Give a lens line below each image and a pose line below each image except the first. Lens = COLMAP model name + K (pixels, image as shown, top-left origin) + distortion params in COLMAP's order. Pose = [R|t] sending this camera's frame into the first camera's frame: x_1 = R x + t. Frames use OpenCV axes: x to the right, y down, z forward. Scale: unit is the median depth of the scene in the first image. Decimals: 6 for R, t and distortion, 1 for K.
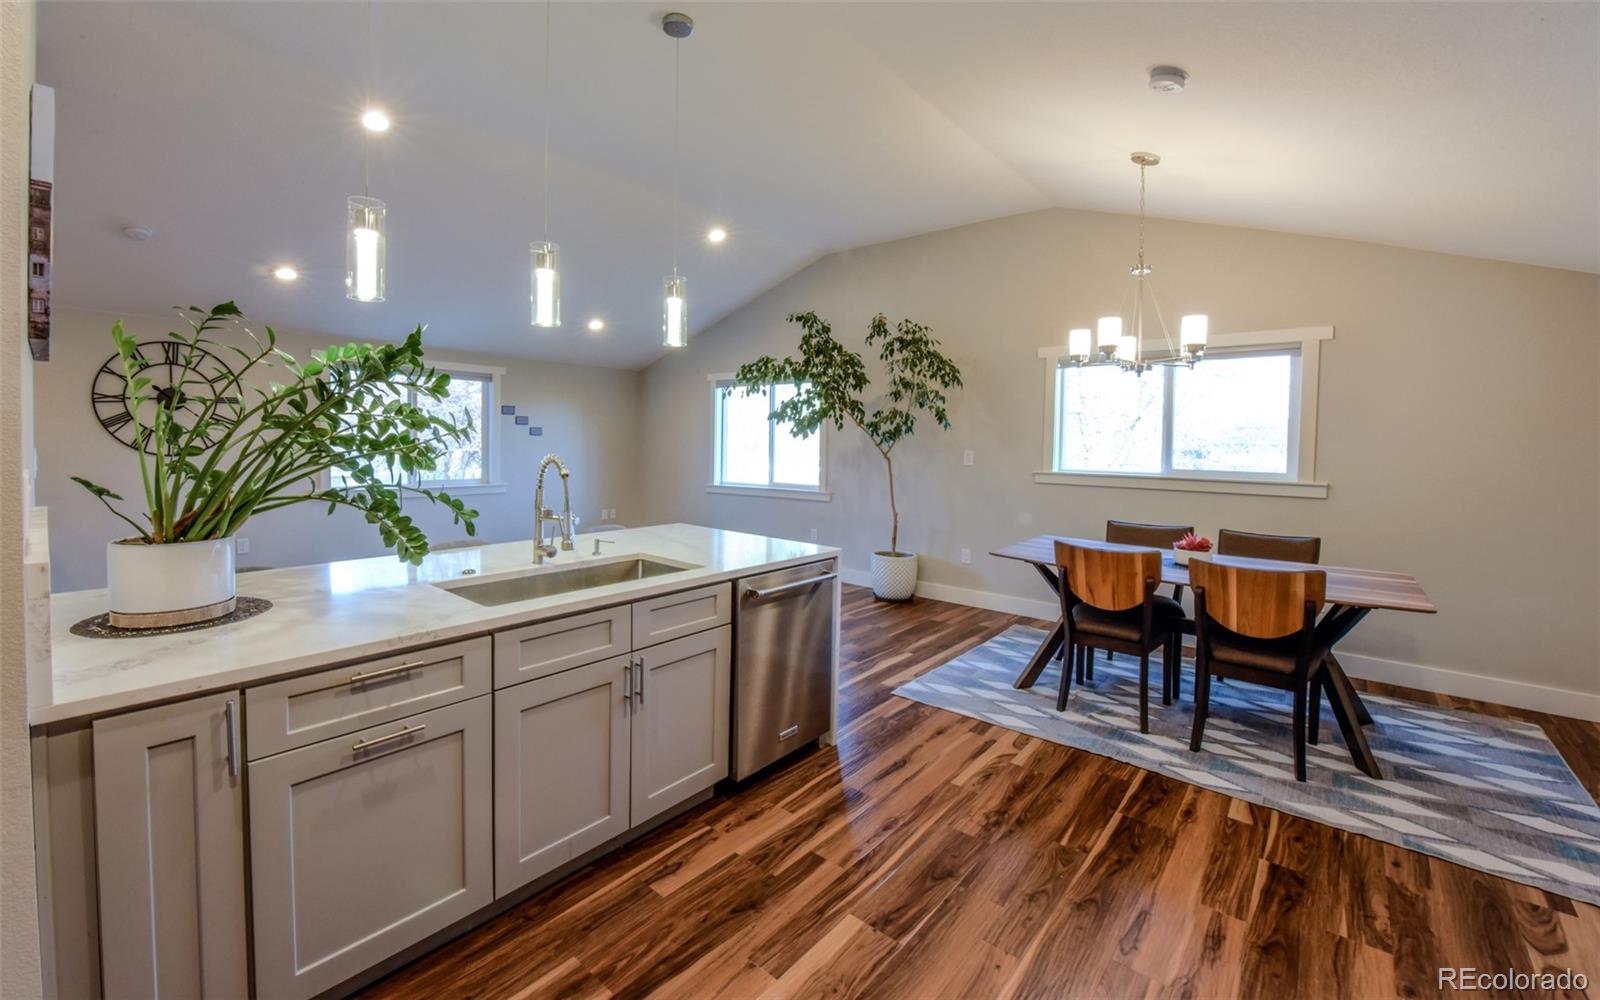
lens RADIAL K [[642.8, 0, 804.0], [0, 642.8, 501.5], [0, 0, 1]] dist [-0.016037, -0.000055]
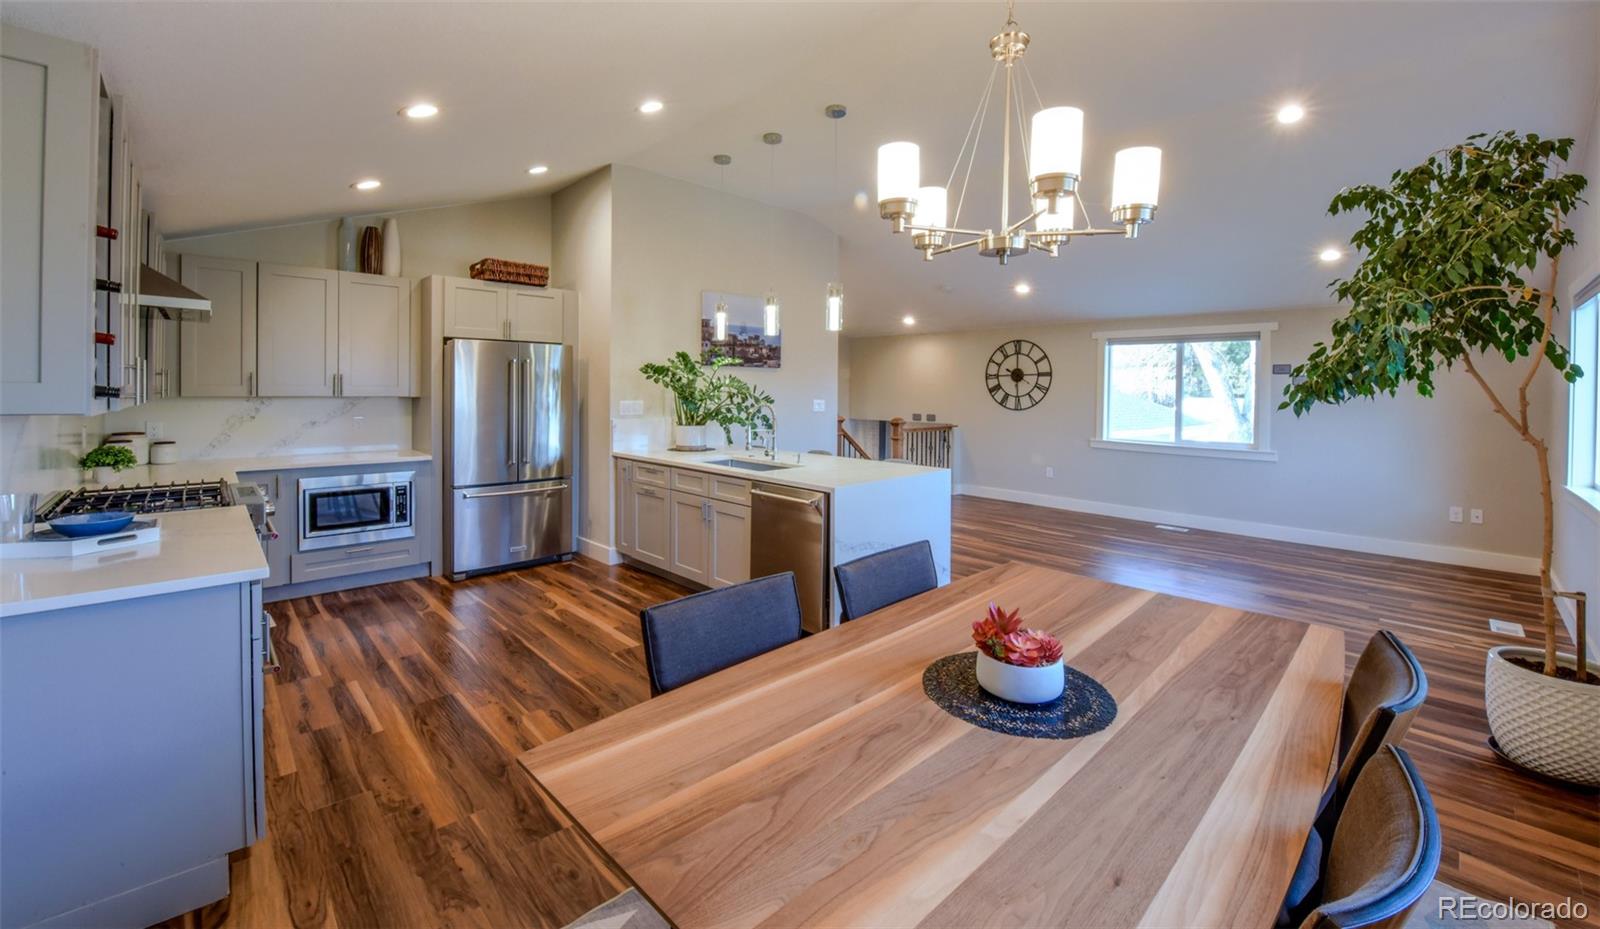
lens RADIAL K [[642.5, 0, 801.4], [0, 642.5, 460.1], [0, 0, 1]] dist [-0.012334, -0.000201]
pose [[-0.108670, 0.090337, -0.989965, 0.782775], [-0.109073, 0.988766, 0.102201, -0.056860], [0.988076, 0.119084, -0.097596, 0.676430]]
